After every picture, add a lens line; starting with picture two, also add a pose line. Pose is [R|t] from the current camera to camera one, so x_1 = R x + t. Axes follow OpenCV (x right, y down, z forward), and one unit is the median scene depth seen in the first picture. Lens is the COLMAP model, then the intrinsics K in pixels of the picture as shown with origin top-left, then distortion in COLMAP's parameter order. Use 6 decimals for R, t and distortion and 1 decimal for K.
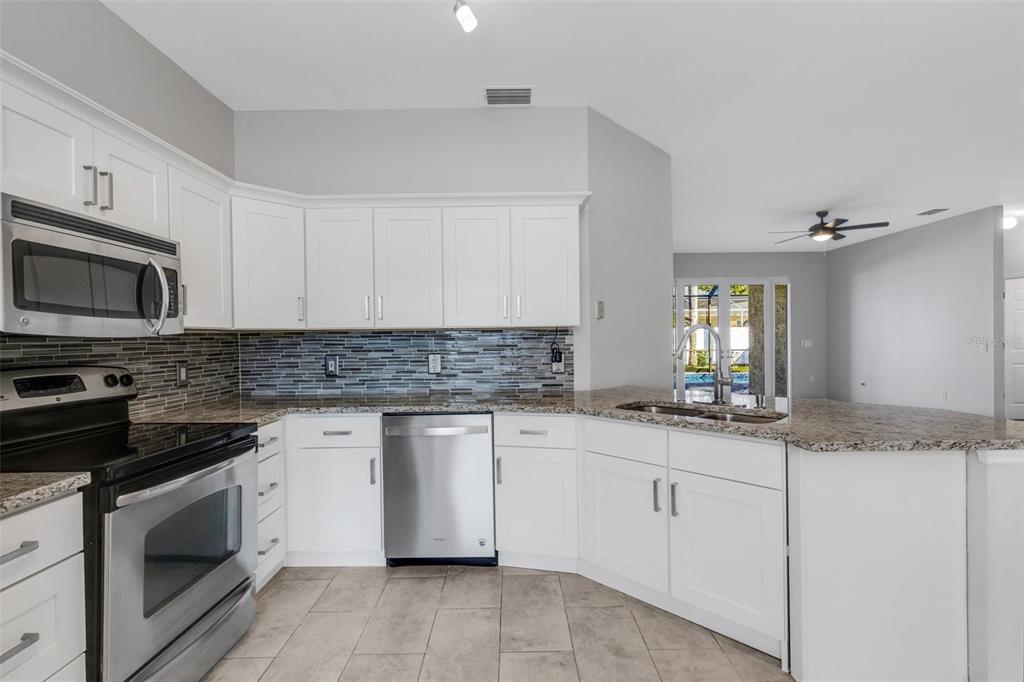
lens RADIAL K [[466.6, 0, 513.6], [0, 466.6, 339.5], [0, 0, 1]] dist [0.009326, -0.001043]
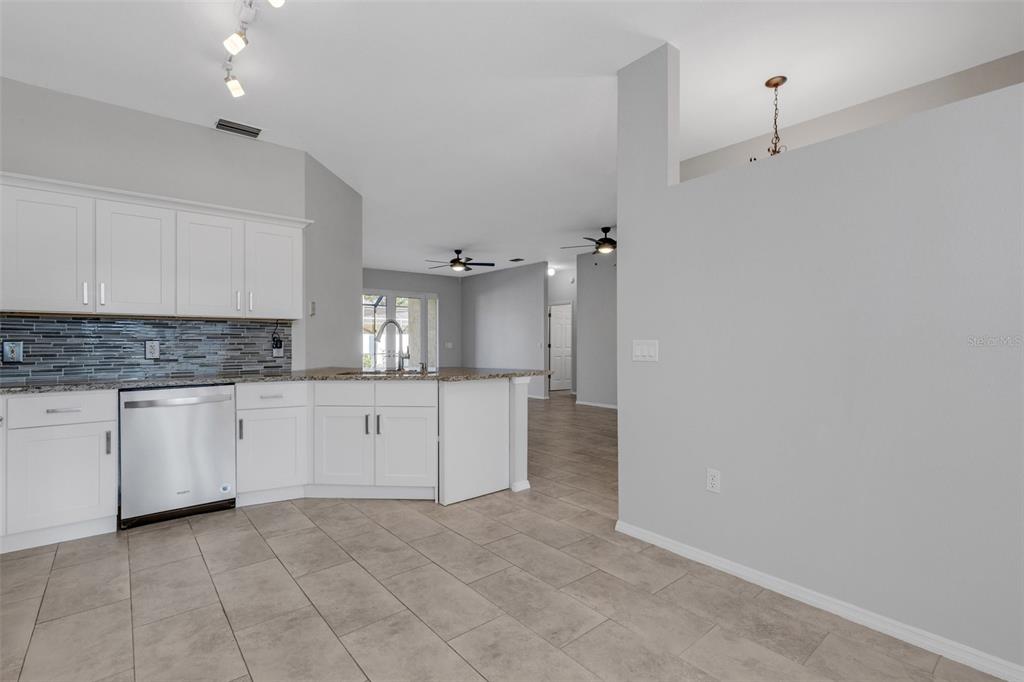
lens RADIAL K [[466.6, 0, 513.6], [0, 466.6, 339.5], [0, 0, 1]] dist [0.009326, -0.001043]
pose [[0.767328, 0.013666, 0.641109, -0.230105], [-0.002324, 0.999826, -0.018531, 0.047740], [-0.641250, 0.012730, 0.767226, -0.374540]]
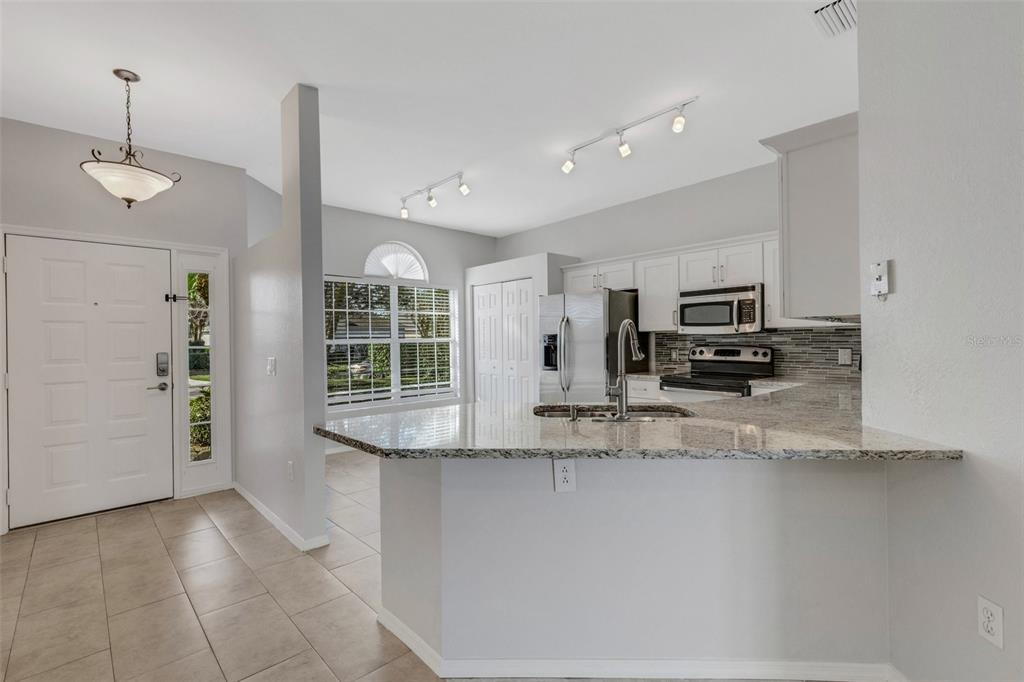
lens RADIAL K [[466.6, 0, 513.6], [0, 466.6, 339.5], [0, 0, 1]] dist [0.009326, -0.001043]
pose [[-0.732132, 0.018576, -0.680909, 0.889992], [0.016410, 0.999819, 0.009631, -0.009420], [0.680965, -0.004123, -0.732305, 1.162618]]
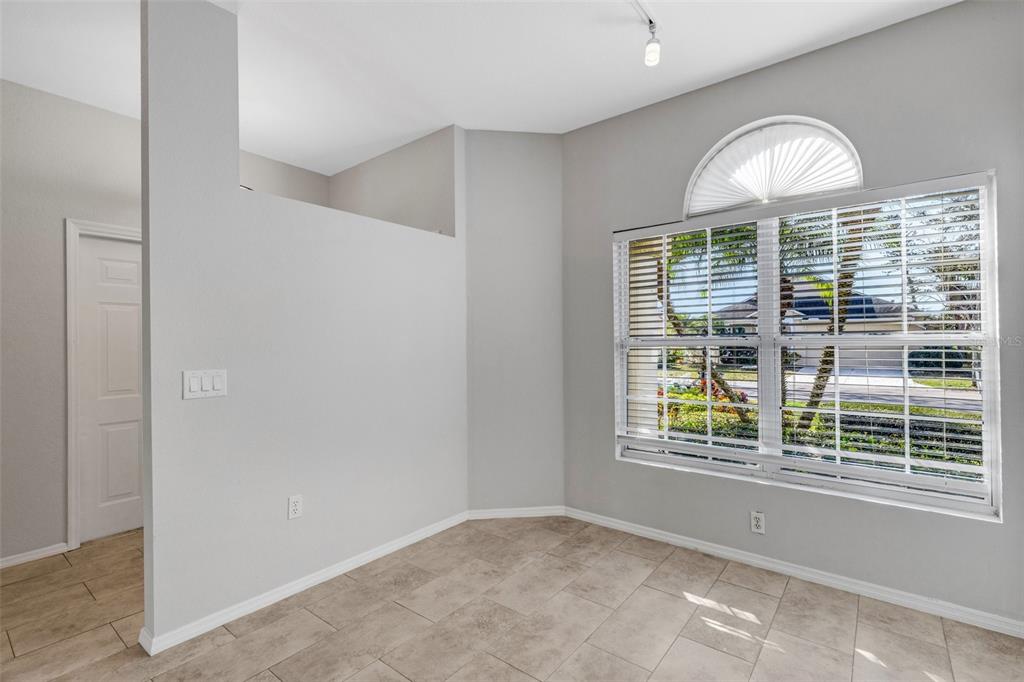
lens RADIAL K [[468.6, 0, 513.7], [0, 468.6, 341.7], [0, 0, 1]] dist [0.011719, -0.000919]
pose [[-0.782247, 0.015979, 0.622764, -0.248381], [0.017168, 0.999844, -0.004090, 0.003001], [-0.622732, 0.007492, -0.782399, 0.401808]]
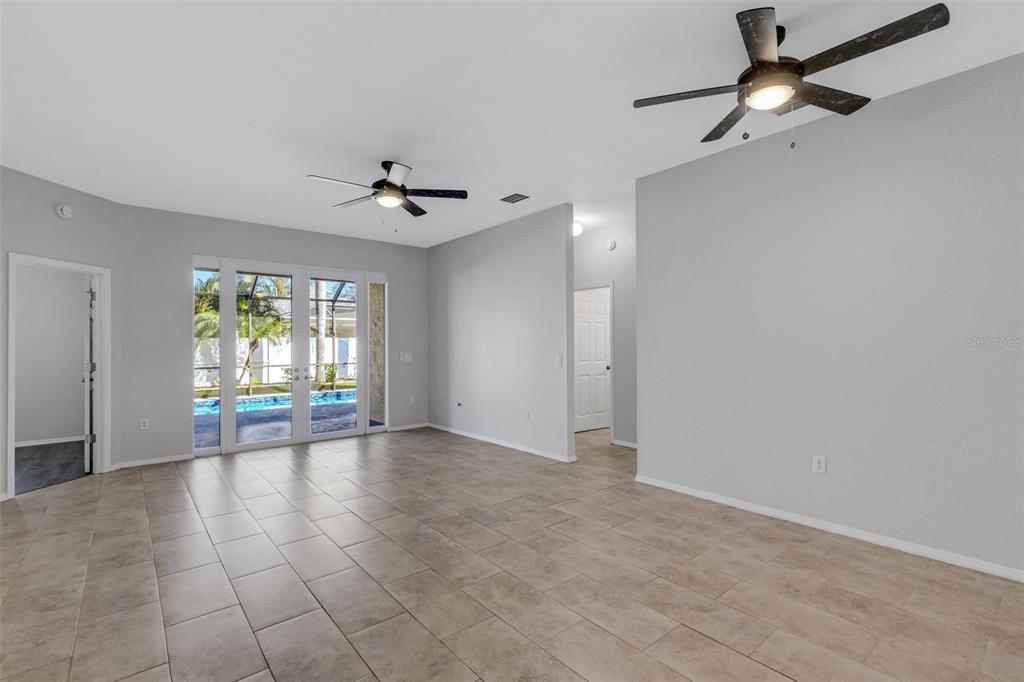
lens RADIAL K [[466.6, 0, 513.6], [0, 466.6, 339.5], [0, 0, 1]] dist [0.009326, -0.001043]
pose [[0.769958, 0.012067, 0.637981, 0.713442], [0.002340, 0.999761, -0.021735, -0.012635], [-0.638091, 0.018228, 0.769745, 0.726047]]
